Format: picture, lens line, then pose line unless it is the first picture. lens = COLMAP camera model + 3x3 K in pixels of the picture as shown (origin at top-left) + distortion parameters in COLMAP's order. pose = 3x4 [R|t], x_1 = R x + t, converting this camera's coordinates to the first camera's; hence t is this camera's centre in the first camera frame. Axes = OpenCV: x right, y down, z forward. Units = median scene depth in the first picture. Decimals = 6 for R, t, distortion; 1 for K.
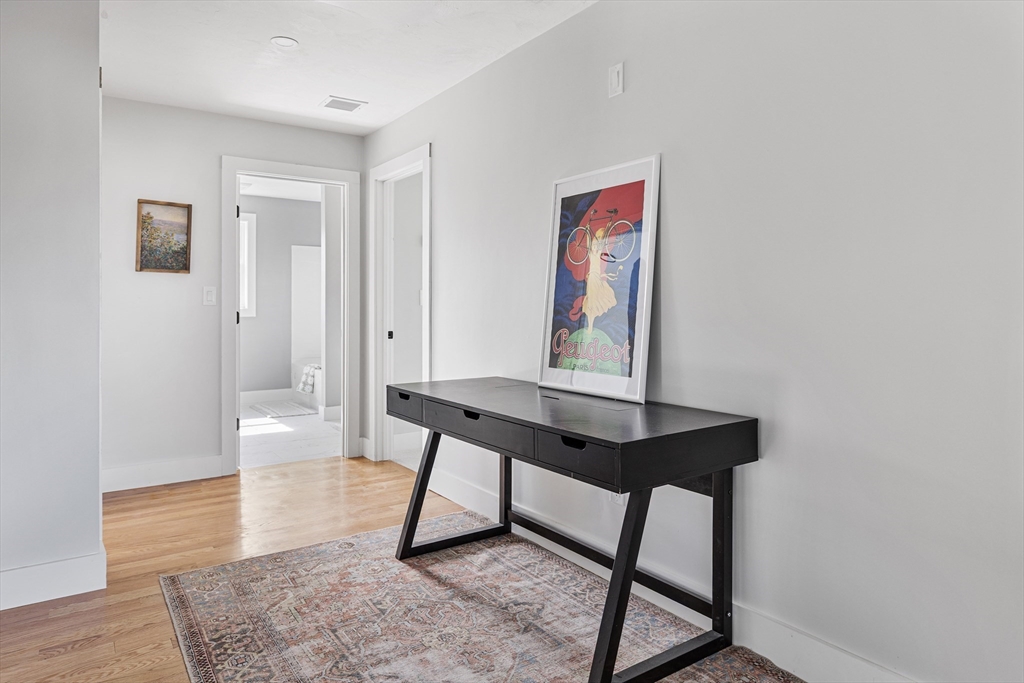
lens RADIAL K [[642.0, 0, 512.2], [0, 642.0, 306.5], [0, 0, 1]] dist [0.004271, 0.001816]
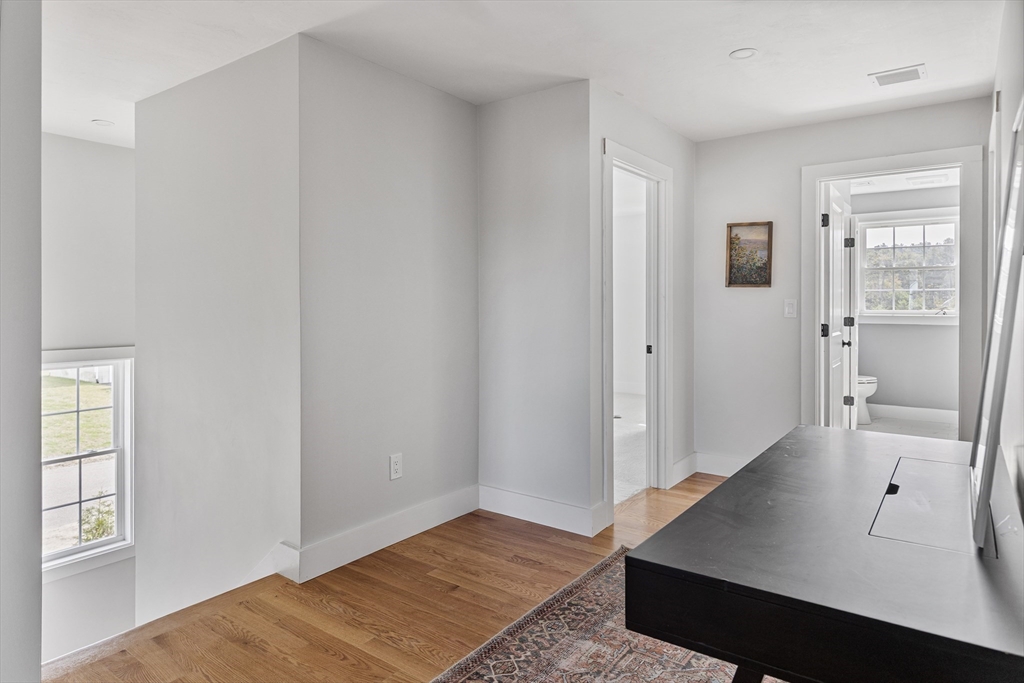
lens RADIAL K [[613.9, 0, 512.3], [0, 613.9, 306.7], [0, 0, 1]] dist [-0.003291, -0.001227]
pose [[0.329466, 0.001943, -0.944165, 0.309822], [-0.004133, 0.999991, 0.000616, -0.019020], [0.944158, 0.003699, 0.329472, 0.278254]]
